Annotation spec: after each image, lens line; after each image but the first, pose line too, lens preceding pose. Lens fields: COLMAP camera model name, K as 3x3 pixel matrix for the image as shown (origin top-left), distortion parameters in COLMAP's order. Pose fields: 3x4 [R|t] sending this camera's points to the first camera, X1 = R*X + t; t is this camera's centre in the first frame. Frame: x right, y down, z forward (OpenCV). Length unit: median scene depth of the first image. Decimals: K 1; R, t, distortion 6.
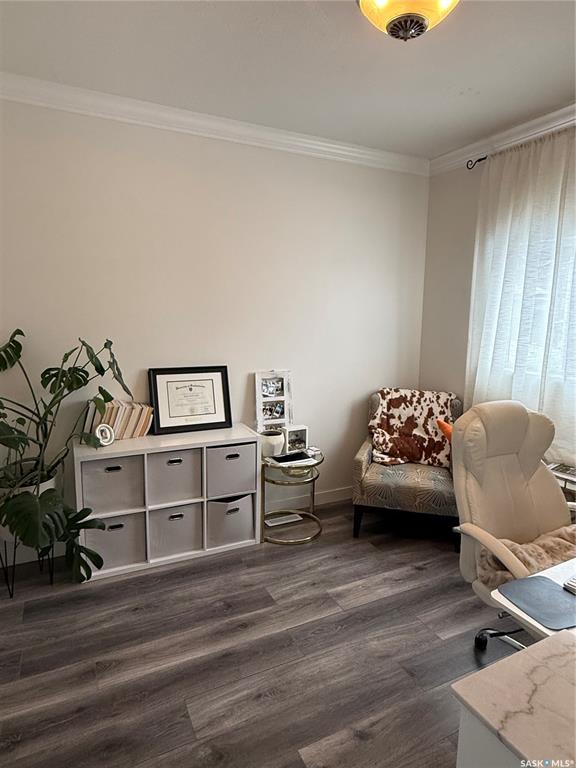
lens RADIAL K [[446.6, 0, 293.8], [0, 446.6, 381.0], [0, 0, 1]] dist [-0.006957, 0.001698]
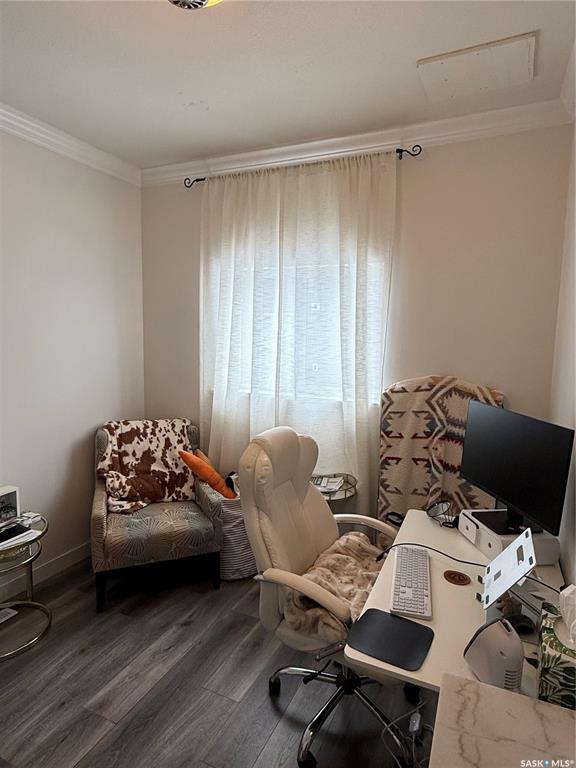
lens RADIAL K [[446.6, 0, 283.9], [0, 446.6, 383.2], [0, 0, 1]] dist [-0.006957, 0.001698]
pose [[0.783296, -0.062745, 0.618475, -0.075184], [0.084537, 0.996402, -0.005979, -0.029845], [-0.615875, 0.056968, 0.785782, 0.145749]]
